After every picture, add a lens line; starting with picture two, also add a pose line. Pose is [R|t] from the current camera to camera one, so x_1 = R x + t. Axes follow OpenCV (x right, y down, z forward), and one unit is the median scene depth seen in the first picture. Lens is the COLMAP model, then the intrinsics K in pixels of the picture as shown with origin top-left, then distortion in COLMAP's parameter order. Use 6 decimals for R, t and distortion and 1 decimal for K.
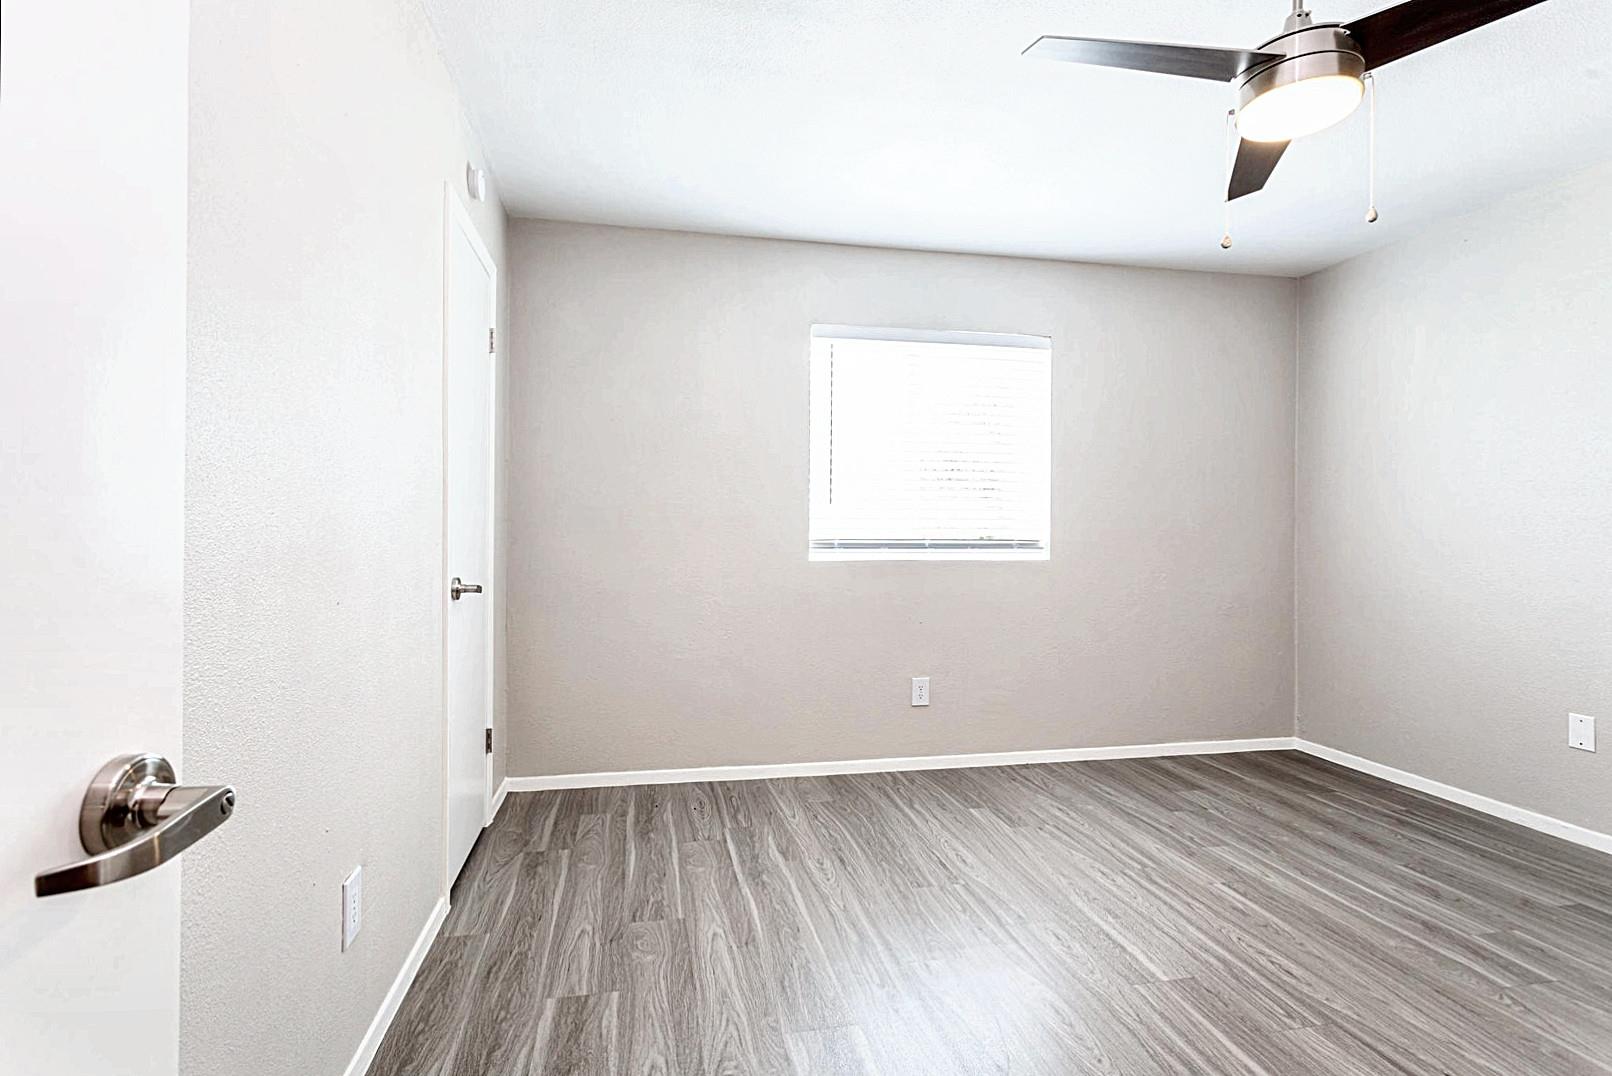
lens RADIAL K [[774.0, 0, 797.0], [0, 774.0, 539.3], [0, 0, 1]] dist [-0.001200, 0.000740]
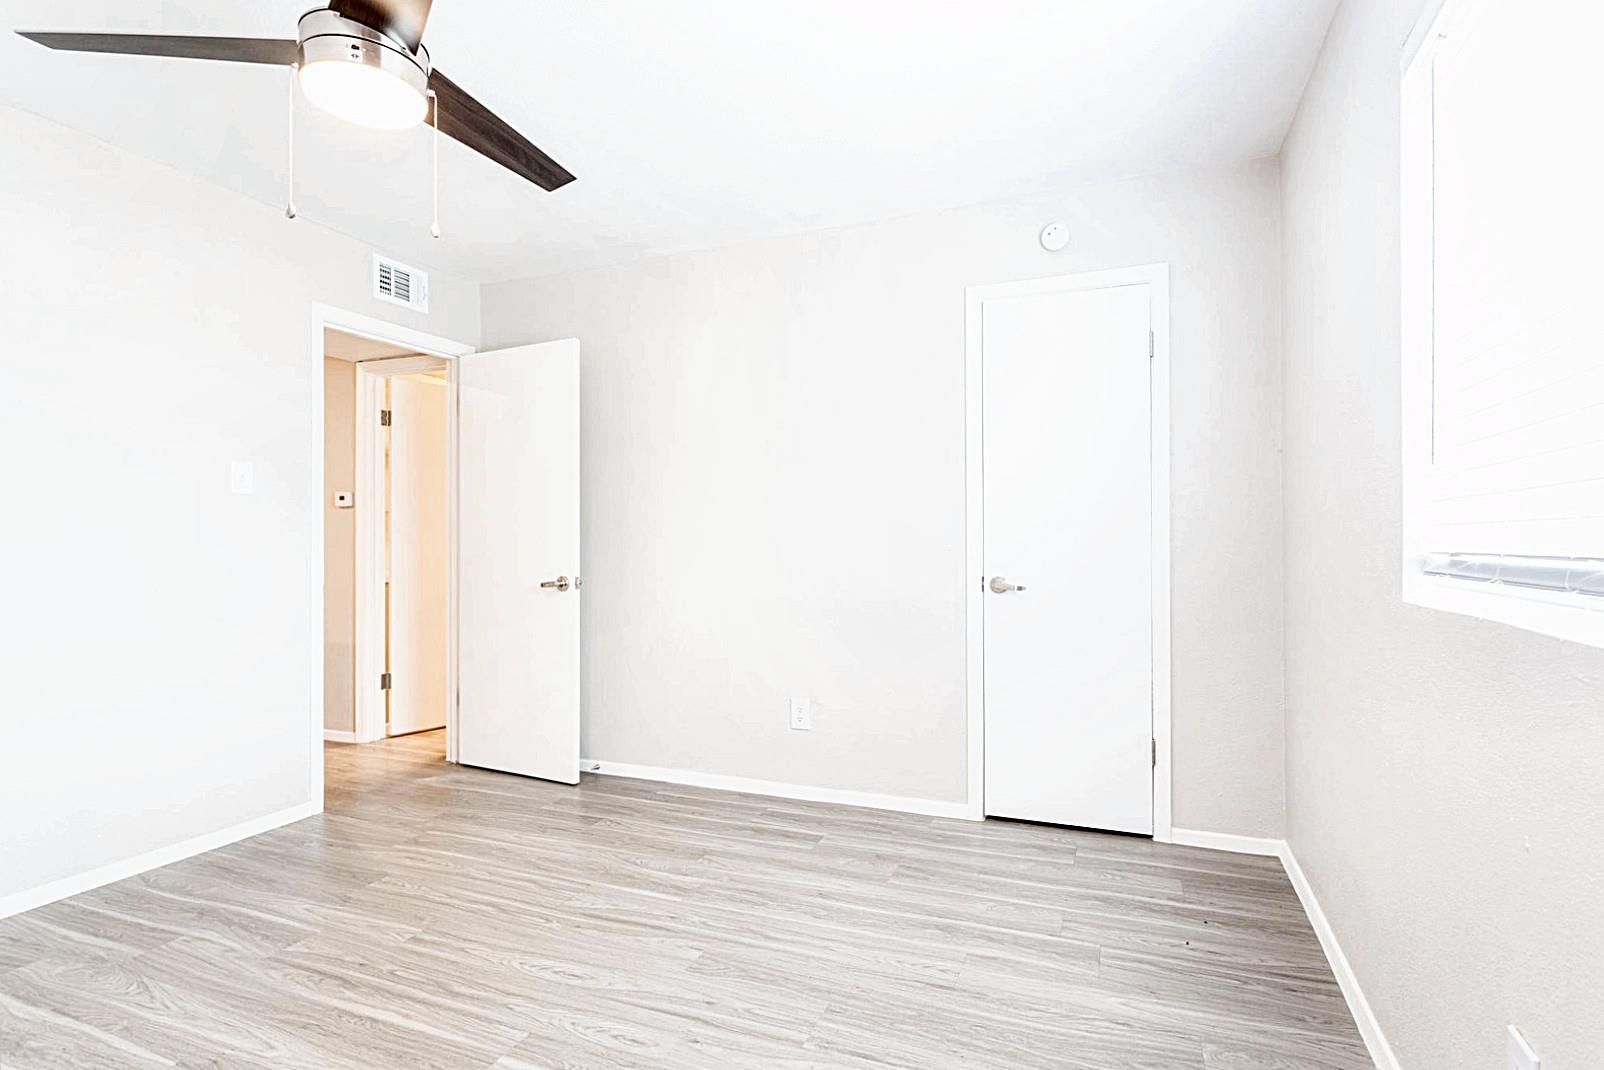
lens RADIAL K [[770.1, 0, 790.9], [0, 770.1, 540.2], [0, 0, 1]] dist [-0.001200, 0.000740]
pose [[-0.540918, -0.002383, -0.841072, 0.837166], [-0.001226, 0.999997, -0.002045, -0.009567], [0.841074, -0.000075, -0.540919, 1.417280]]
